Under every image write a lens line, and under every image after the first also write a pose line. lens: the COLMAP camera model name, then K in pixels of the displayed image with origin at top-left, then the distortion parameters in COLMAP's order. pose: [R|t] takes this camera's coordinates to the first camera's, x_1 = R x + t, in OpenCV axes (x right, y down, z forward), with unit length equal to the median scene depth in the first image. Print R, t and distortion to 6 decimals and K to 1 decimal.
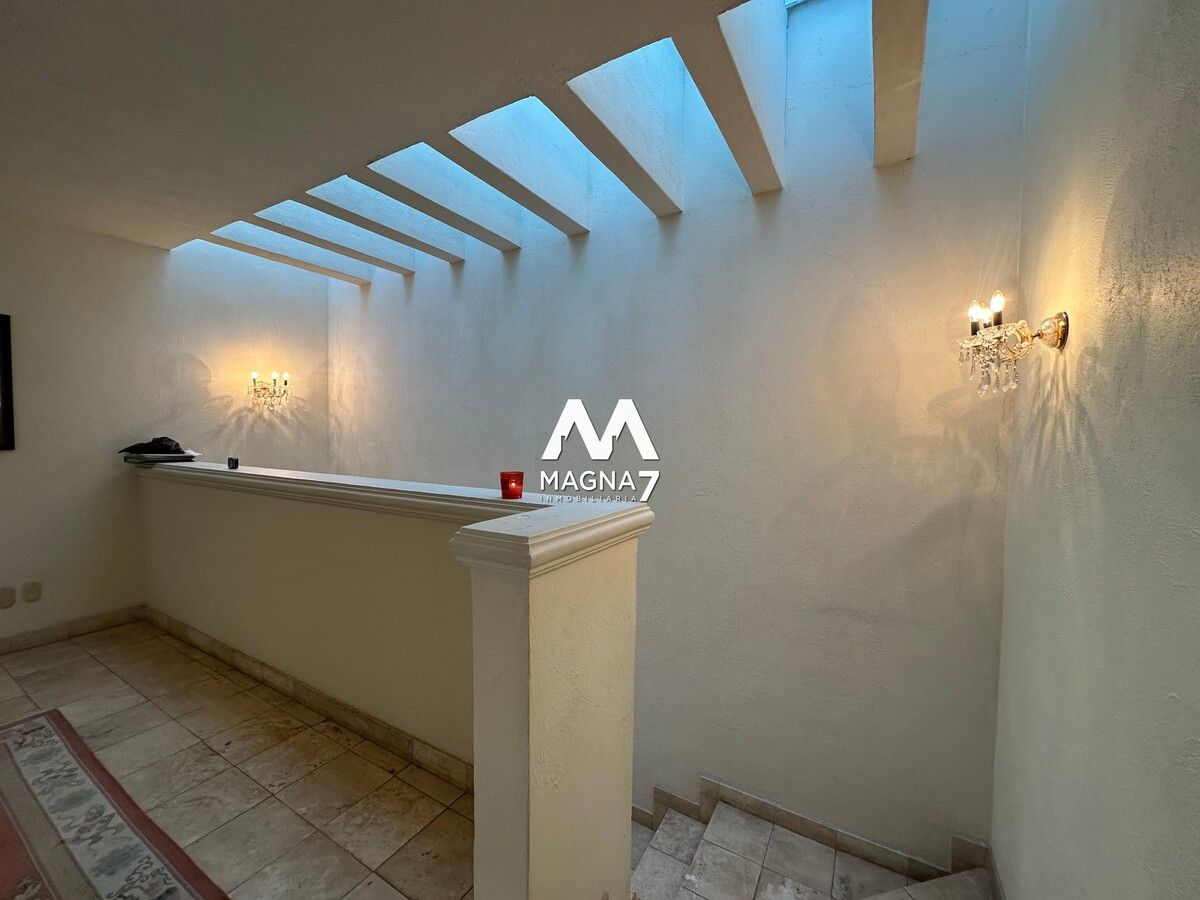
lens RADIAL K [[478.5, 0, 600.7], [0, 478.5, 450.6], [0, 0, 1]] dist [-0.001818, 0.000645]
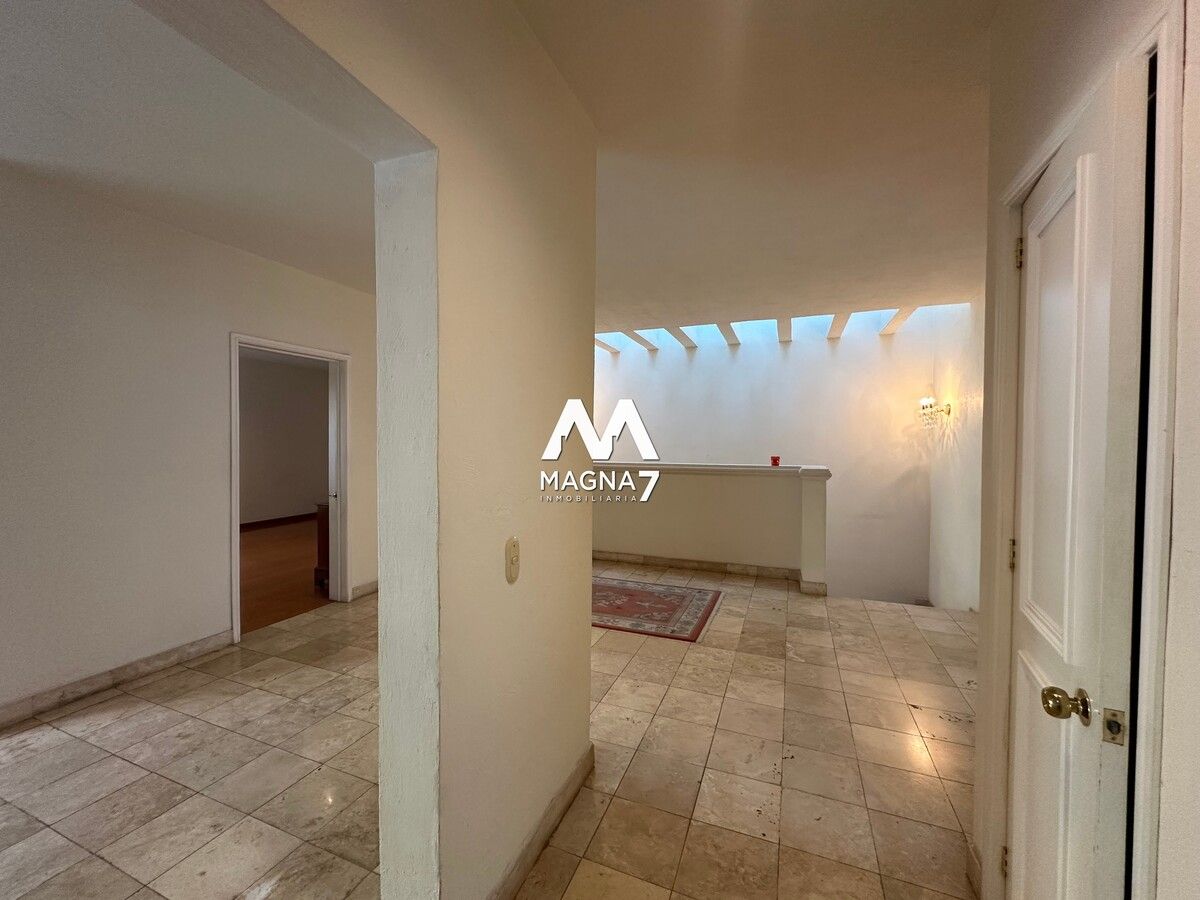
lens RADIAL K [[478.5, 0, 600.7], [0, 478.5, 450.6], [0, 0, 1]] dist [-0.001818, 0.000645]
pose [[0.988667, -0.009766, 0.149810, -1.255157], [0.012992, 0.999704, -0.020565, 0.043991], [-0.149565, 0.022279, 0.988501, -1.248597]]
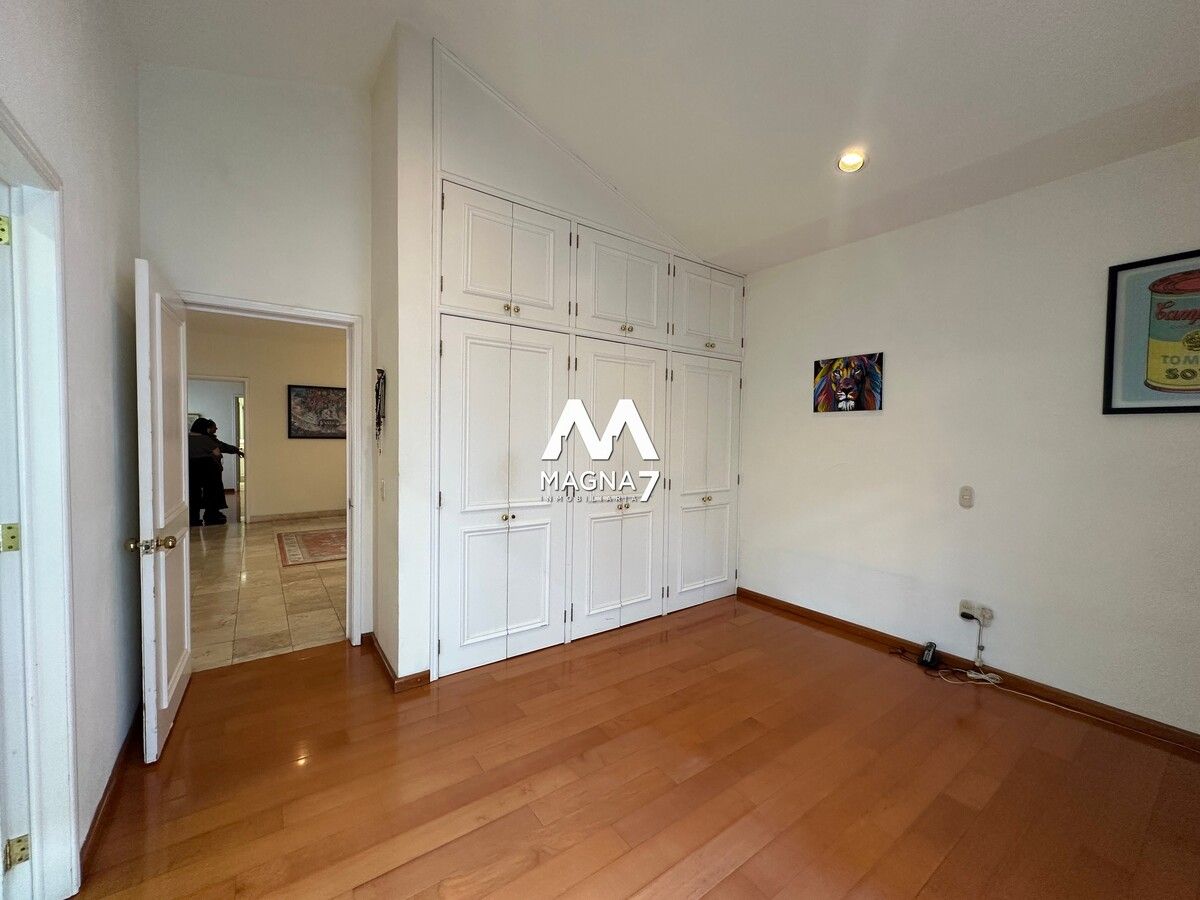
lens RADIAL K [[478.5, 0, 600.7], [0, 478.5, 450.6], [0, 0, 1]] dist [-0.001818, 0.000645]
pose [[0.914863, 0.015268, -0.403476, 1.363465], [-0.020281, 0.999761, -0.008154, 0.077237], [0.403255, 0.015642, 0.914954, -1.206633]]
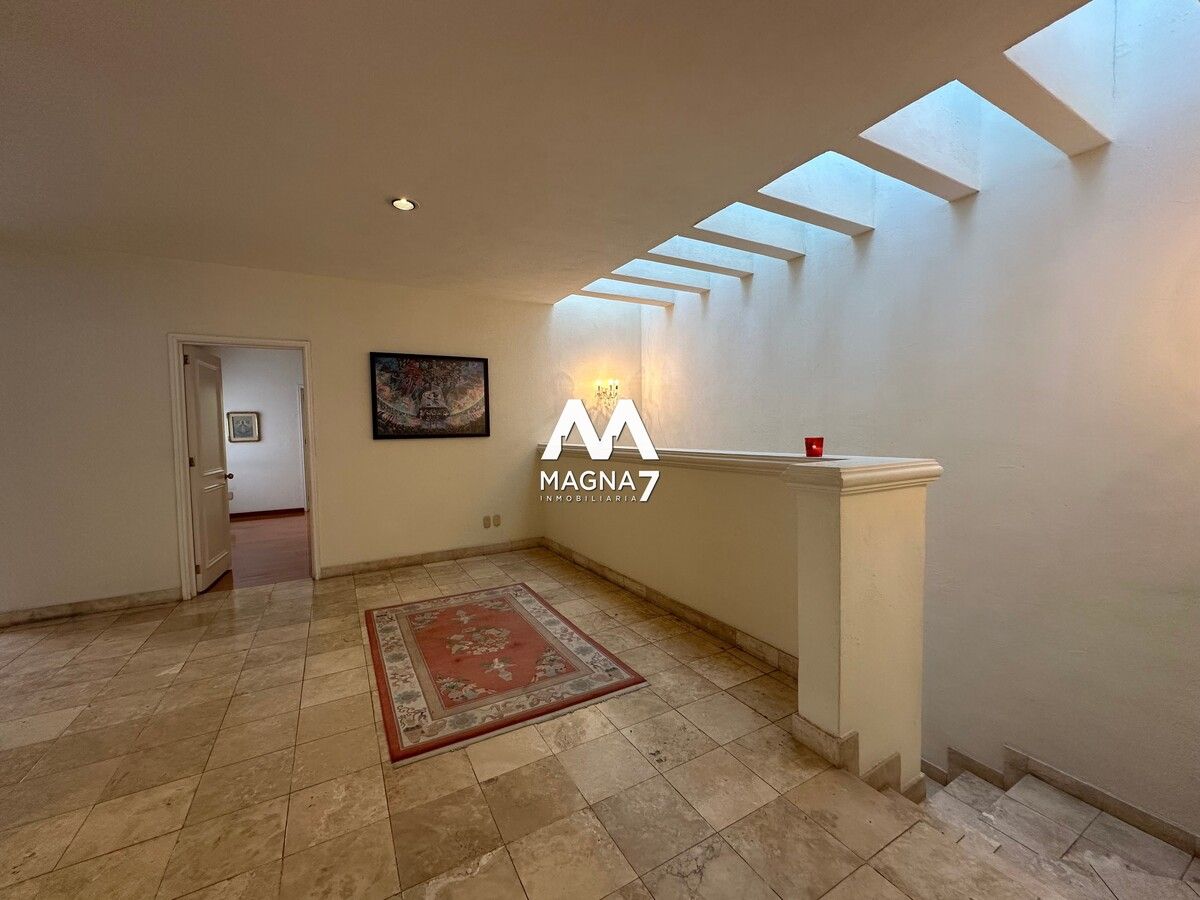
lens RADIAL K [[478.5, 0, 600.7], [0, 478.5, 450.6], [0, 0, 1]] dist [-0.001818, 0.000645]
pose [[0.863595, -0.004098, -0.504170, -0.020098], [0.008076, 0.999951, 0.005704, 0.055136], [0.504122, -0.008998, 0.863586, -0.367012]]
